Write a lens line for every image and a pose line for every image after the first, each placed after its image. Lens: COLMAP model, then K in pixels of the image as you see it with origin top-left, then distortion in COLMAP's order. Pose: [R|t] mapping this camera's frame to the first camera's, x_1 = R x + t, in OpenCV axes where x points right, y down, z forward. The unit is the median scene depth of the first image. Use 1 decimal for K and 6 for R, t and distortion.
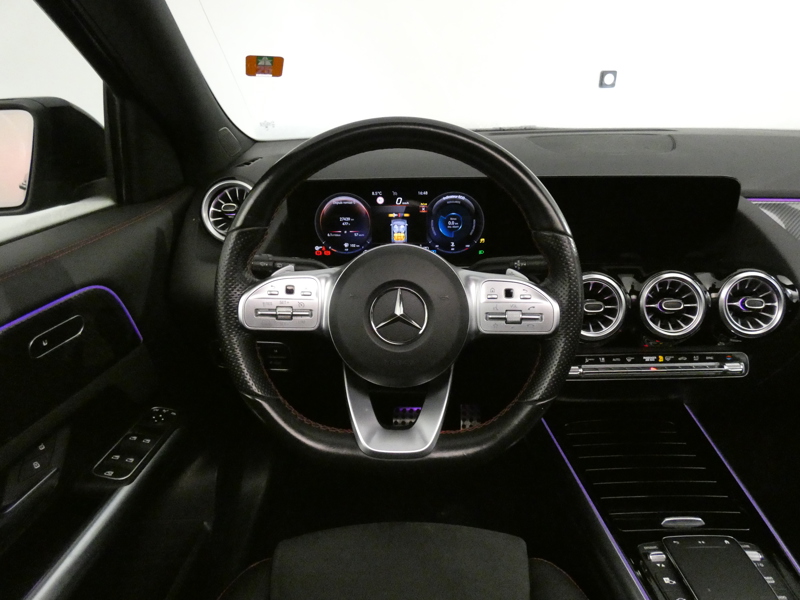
lens RADIAL K [[477.2, 0, 400.0], [0, 477.2, 300.0], [0, 0, 1]] dist [-0.001421, -0.002668]
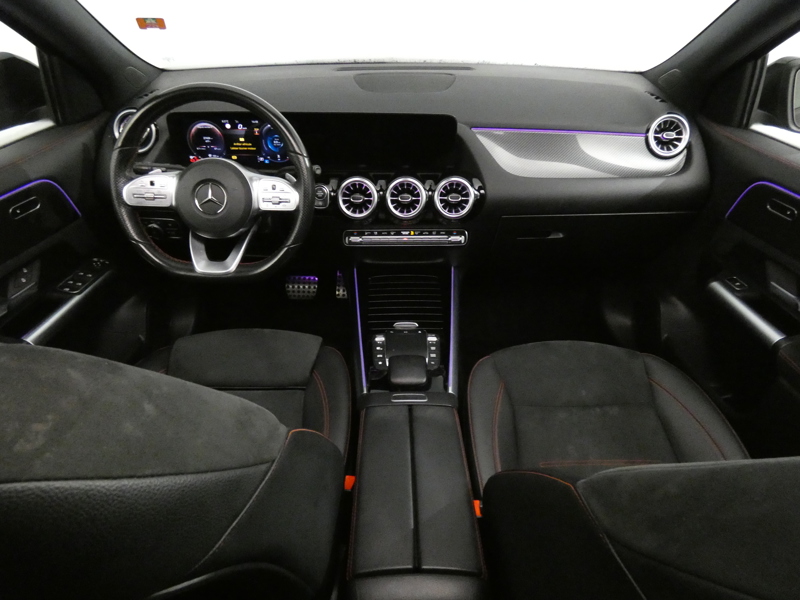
lens RADIAL K [[465.3, 0, 400.0], [0, 465.3, 300.0], [0, 0, 1]] dist [-0.031431, 0.011356]
pose [[0.999073, 0.010496, 0.041760, 0.489108], [-0.018820, 0.978739, 0.204245, 0.027843], [-0.038728, -0.204842, 0.978029, -0.636604]]
